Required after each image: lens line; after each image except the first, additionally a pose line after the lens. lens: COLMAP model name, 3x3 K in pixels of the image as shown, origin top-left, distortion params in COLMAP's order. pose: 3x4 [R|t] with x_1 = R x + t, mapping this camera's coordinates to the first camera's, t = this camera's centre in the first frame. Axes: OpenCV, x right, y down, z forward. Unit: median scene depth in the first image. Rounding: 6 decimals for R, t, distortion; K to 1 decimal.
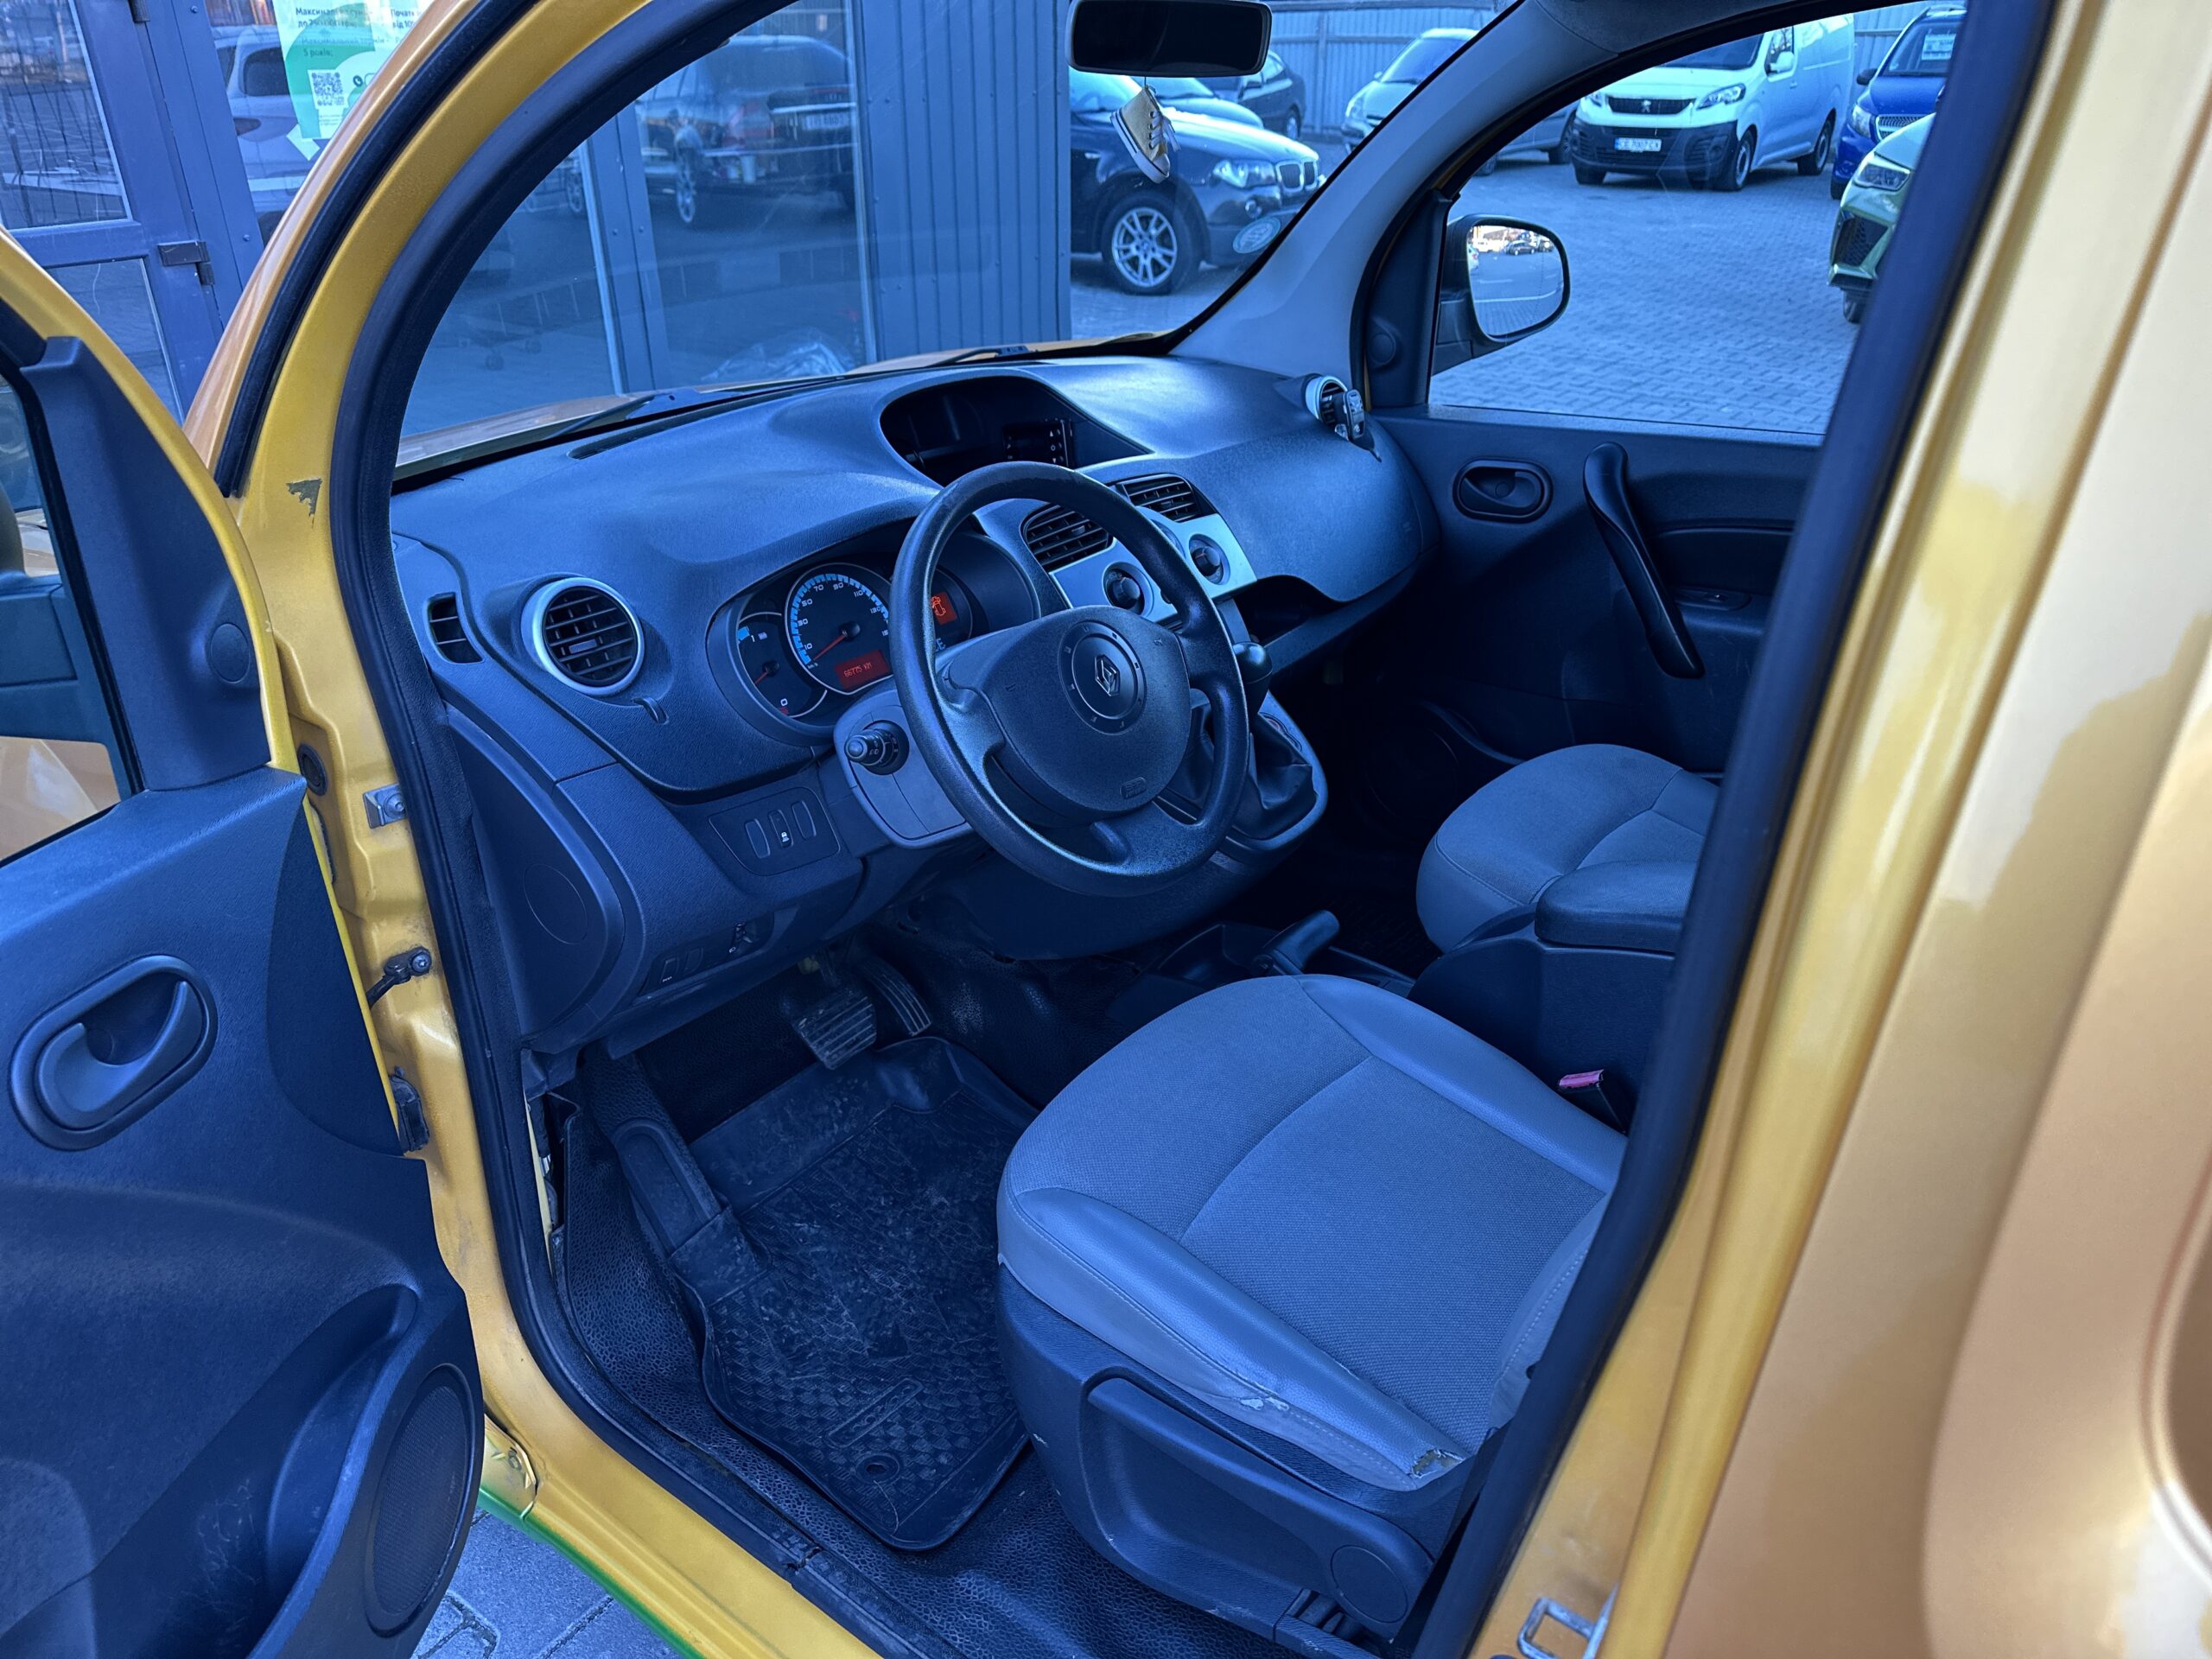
lens RADIAL K [[1571.3, 0, 1112.6], [0, 1571.3, 836.3], [0, 0, 1]] dist [0.150956, -0.287958]
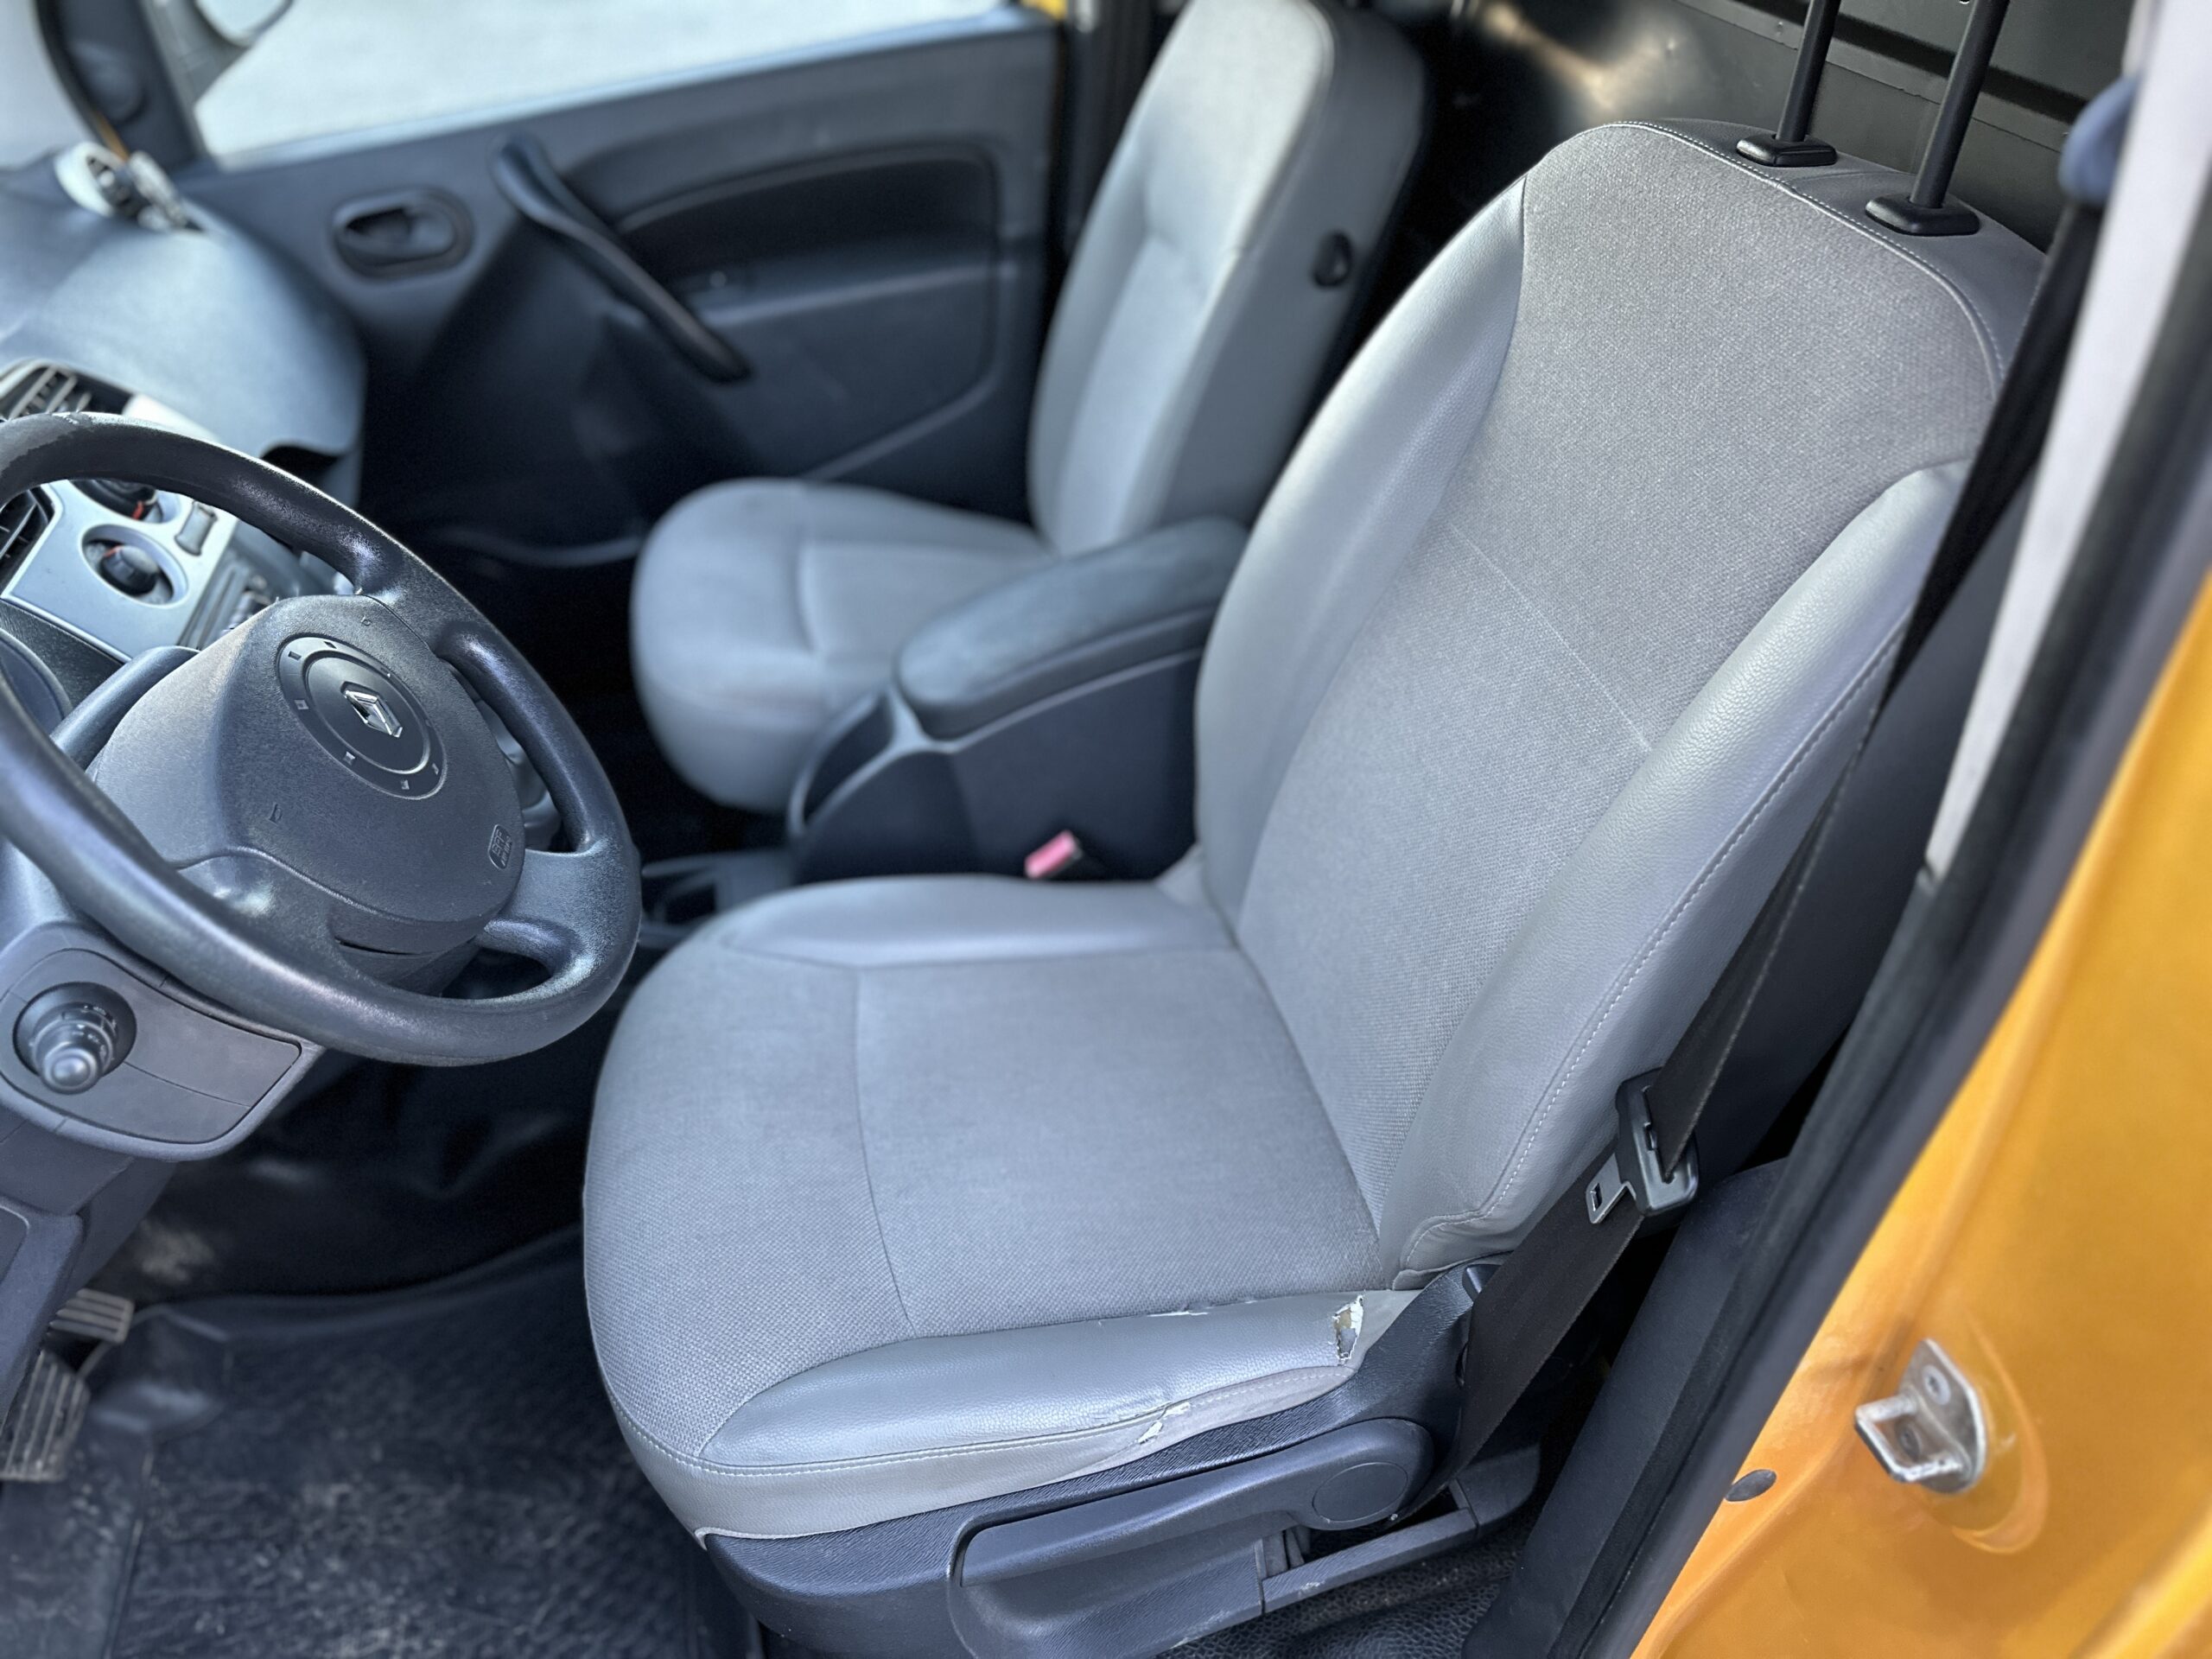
lens RADIAL K [[1571.1, 0, 1106.0], [0, 1571.1, 829.5], [0, 0, 1]] dist [-0.025117, 0.005442]
pose [[0.625243, -0.521023, 0.581039, -0.141362], [0.396370, 0.853341, 0.338674, -0.110053], [-0.672281, 0.018553, 0.740063, 0.274454]]
